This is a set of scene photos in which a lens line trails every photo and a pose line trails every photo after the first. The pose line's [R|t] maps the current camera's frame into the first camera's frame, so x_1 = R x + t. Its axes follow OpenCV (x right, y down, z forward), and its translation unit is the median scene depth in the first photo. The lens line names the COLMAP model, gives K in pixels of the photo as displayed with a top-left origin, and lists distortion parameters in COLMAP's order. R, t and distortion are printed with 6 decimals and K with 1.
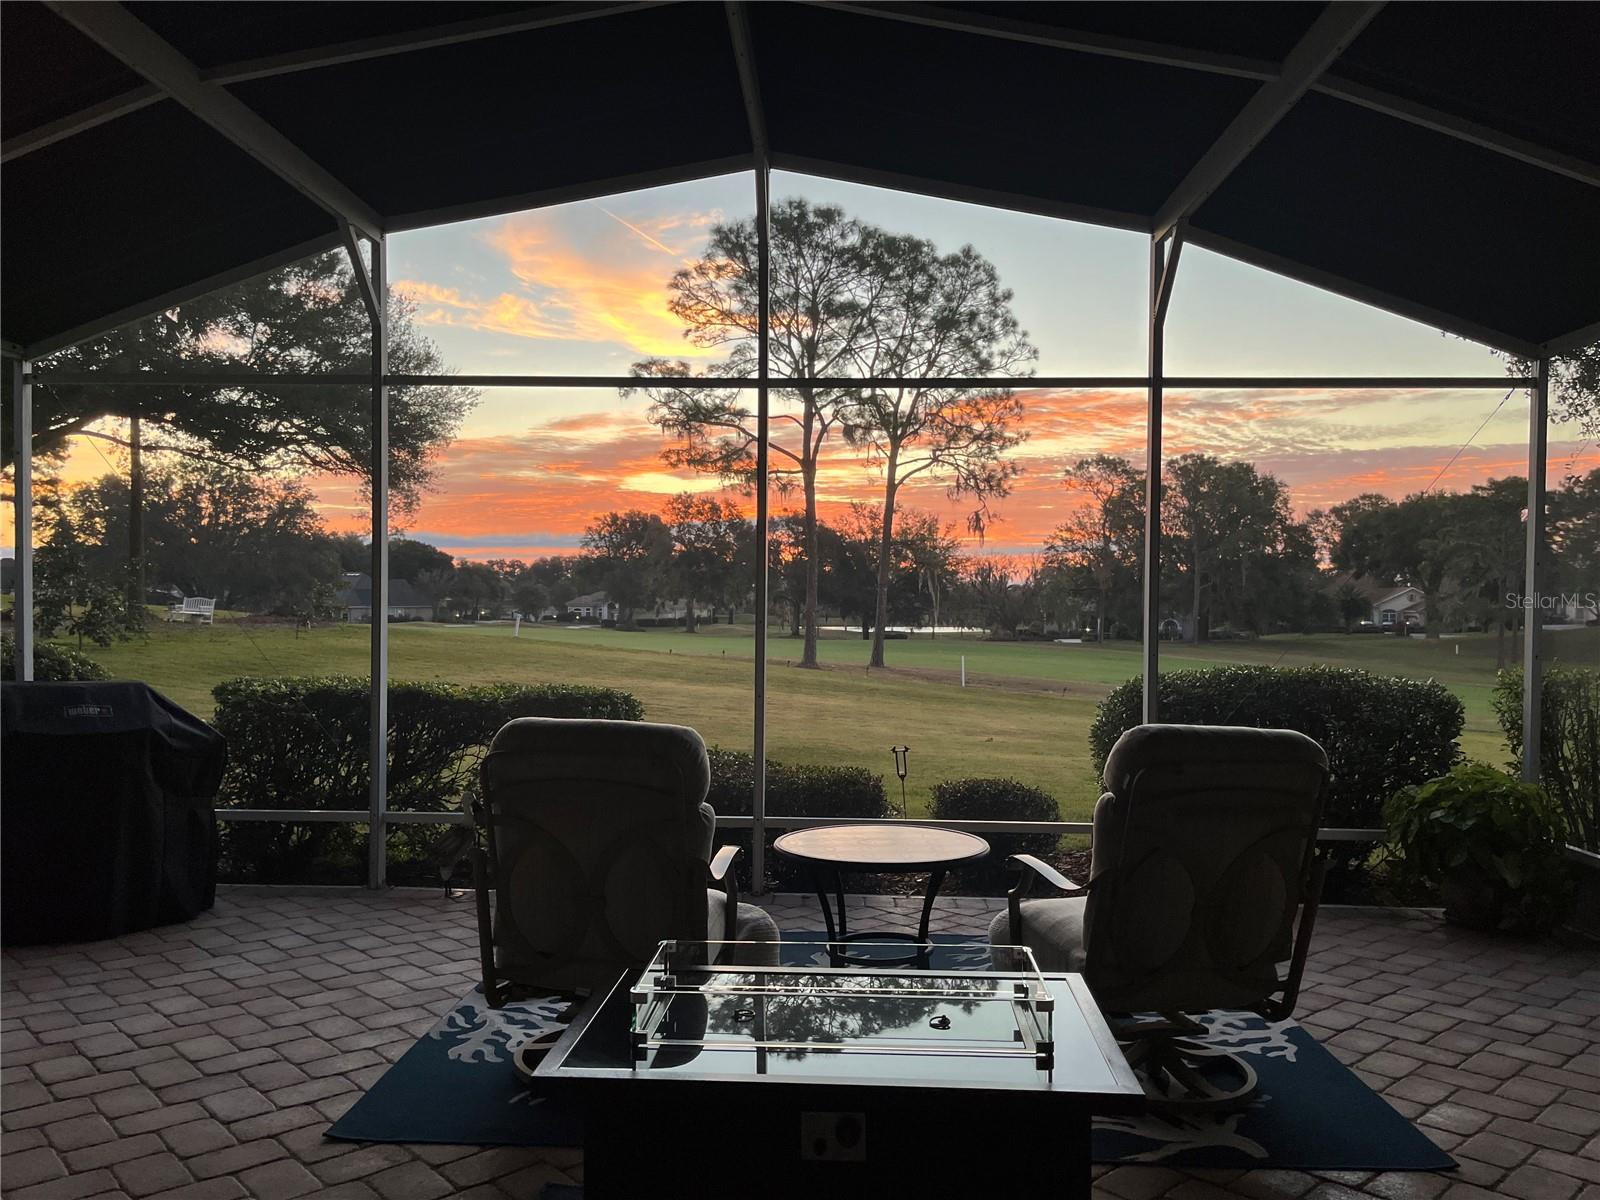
lens RADIAL K [[1537.7, 0, 800.0], [0, 1537.7, 600.0], [0, 0, 1]] dist [0.128125, -0.000645]
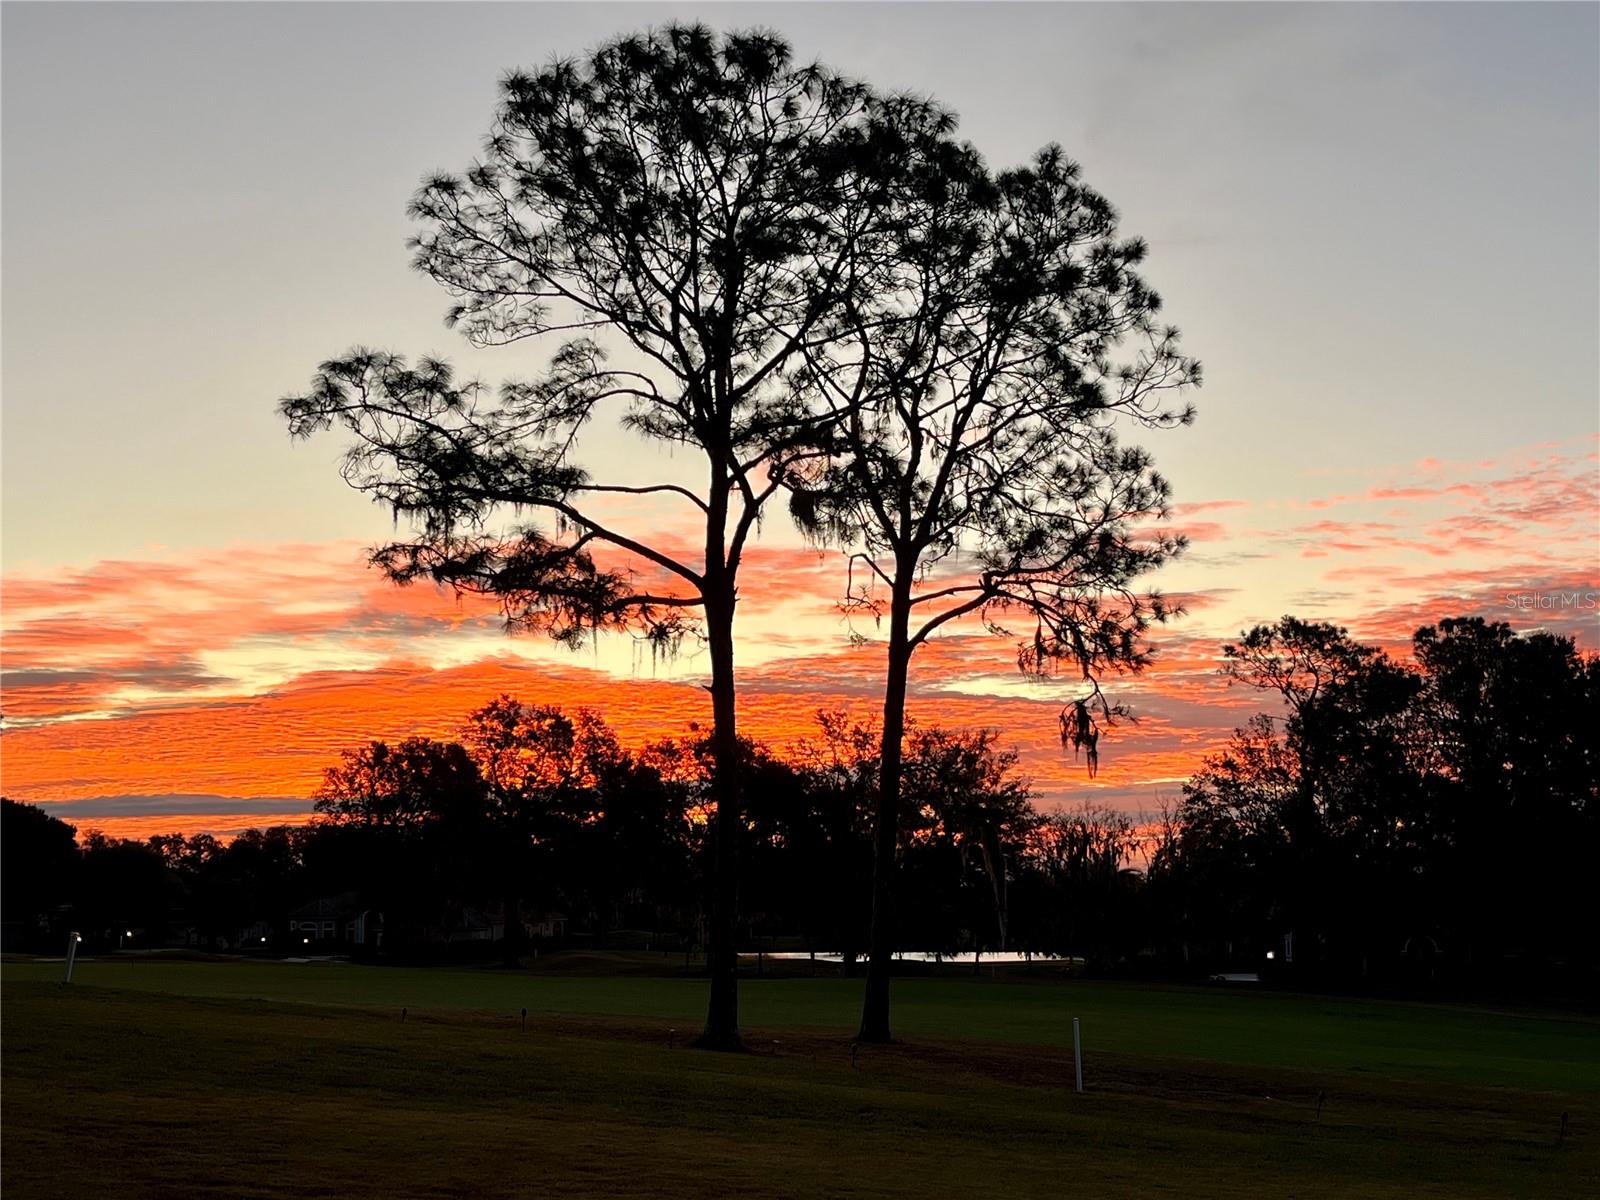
lens RADIAL K [[2262.3, 0, 800.0], [0, 2262.3, 600.0], [0, 0, 1]] dist [0.253789, -1.471053]
pose [[0.999753, -0.006077, 0.021381, 0.014379], [0.008935, 0.990640, -0.136205, 0.005853], [-0.020353, 0.136363, 0.990450, 0.315144]]
